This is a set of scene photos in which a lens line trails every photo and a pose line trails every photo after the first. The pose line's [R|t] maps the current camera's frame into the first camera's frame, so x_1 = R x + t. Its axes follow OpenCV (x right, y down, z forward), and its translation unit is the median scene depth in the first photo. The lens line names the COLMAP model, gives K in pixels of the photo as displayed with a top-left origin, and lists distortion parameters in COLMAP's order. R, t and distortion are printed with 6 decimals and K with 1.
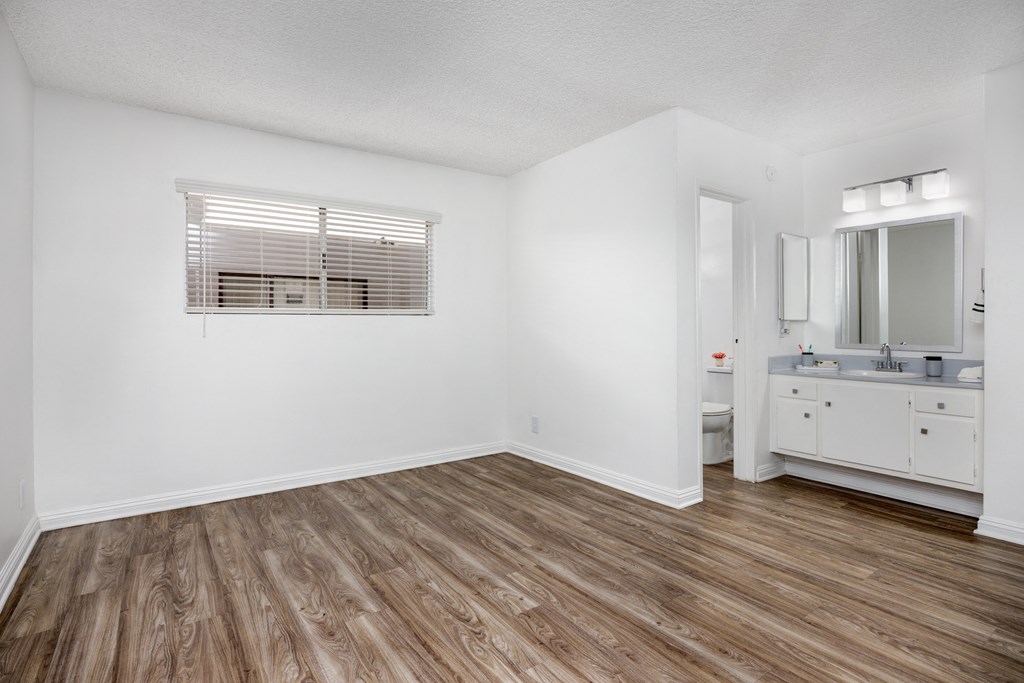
lens RADIAL K [[519.5, 0, 511.7], [0, 519.5, 327.6], [0, 0, 1]] dist [-0.000136, 0.000322]
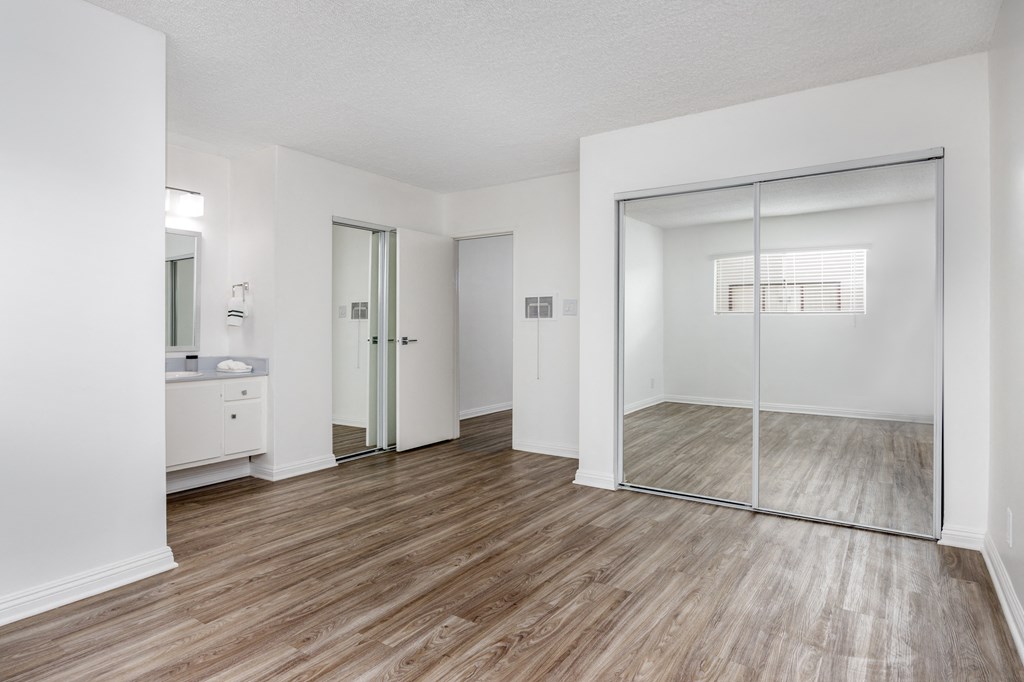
lens RADIAL K [[573.3, 0, 512.0], [0, 573.3, 341.0], [0, 0, 1]] dist [0.030452, -0.000410]
pose [[-0.367854, -0.012239, 0.929803, -0.825277], [-0.001585, 0.999920, 0.012535, 0.009549], [-0.929882, 0.003137, -0.367844, 1.090345]]
